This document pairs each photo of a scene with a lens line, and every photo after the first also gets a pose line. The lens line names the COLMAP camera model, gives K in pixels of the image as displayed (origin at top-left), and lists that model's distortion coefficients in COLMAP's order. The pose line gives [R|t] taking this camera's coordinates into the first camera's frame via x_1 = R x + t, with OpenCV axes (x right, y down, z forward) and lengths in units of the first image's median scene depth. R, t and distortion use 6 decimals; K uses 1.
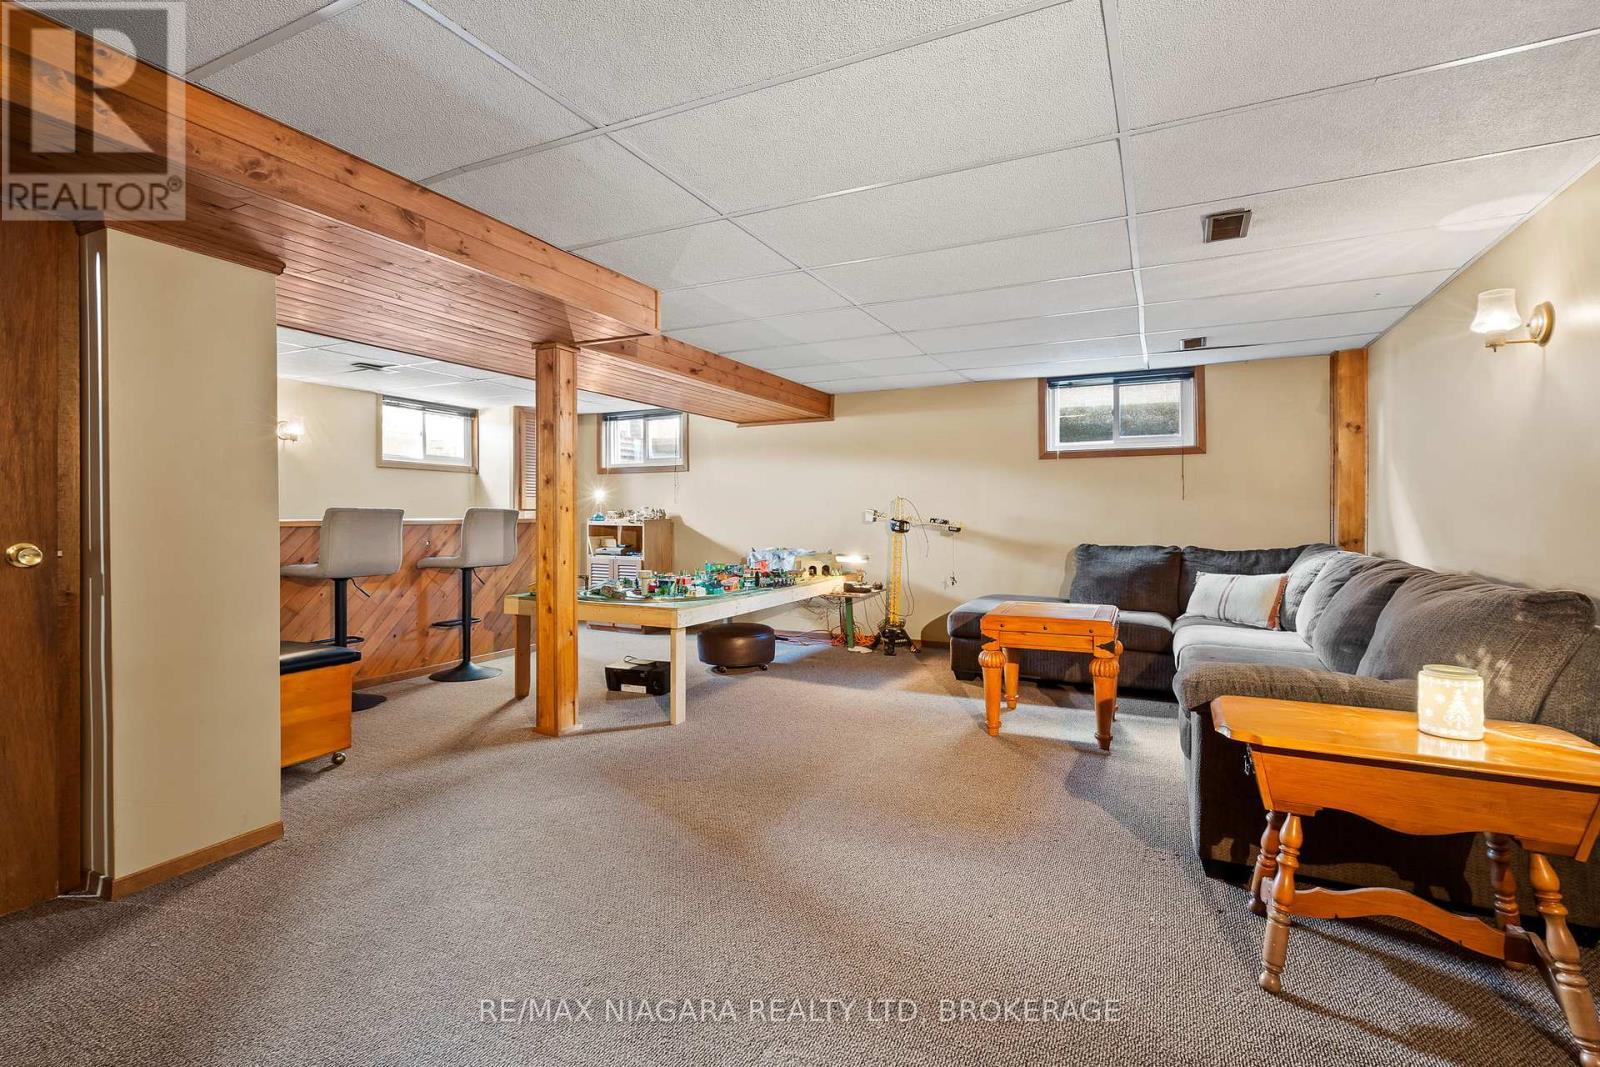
lens RADIAL K [[727.2, 0, 787.3], [0, 727.2, 522.4], [0, 0, 1]] dist [-0.004924, -0.000698]
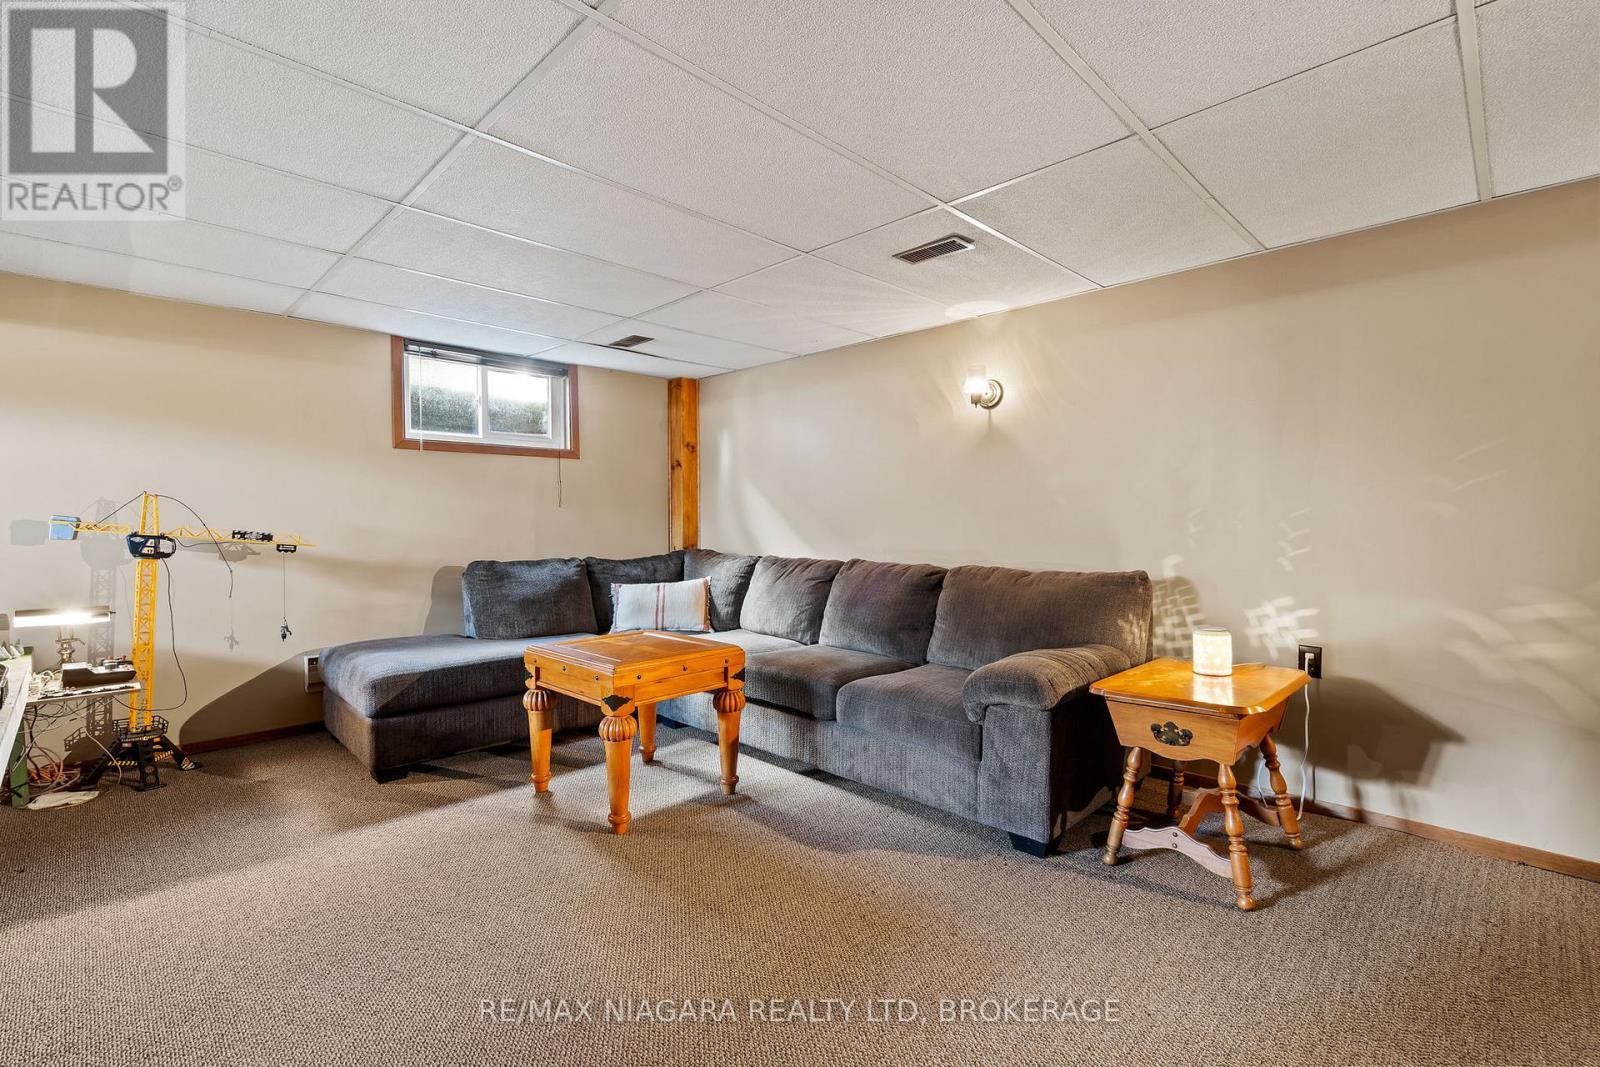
lens RADIAL K [[727.2, 0, 793.6], [0, 727.2, 528.7], [0, 0, 1]] dist [-0.004924, -0.000698]
pose [[0.318499, -0.010519, 0.947865, -0.237261], [0.015020, 0.999869, 0.006049, -0.004913], [-0.947804, 0.012310, 0.318615, 0.431929]]
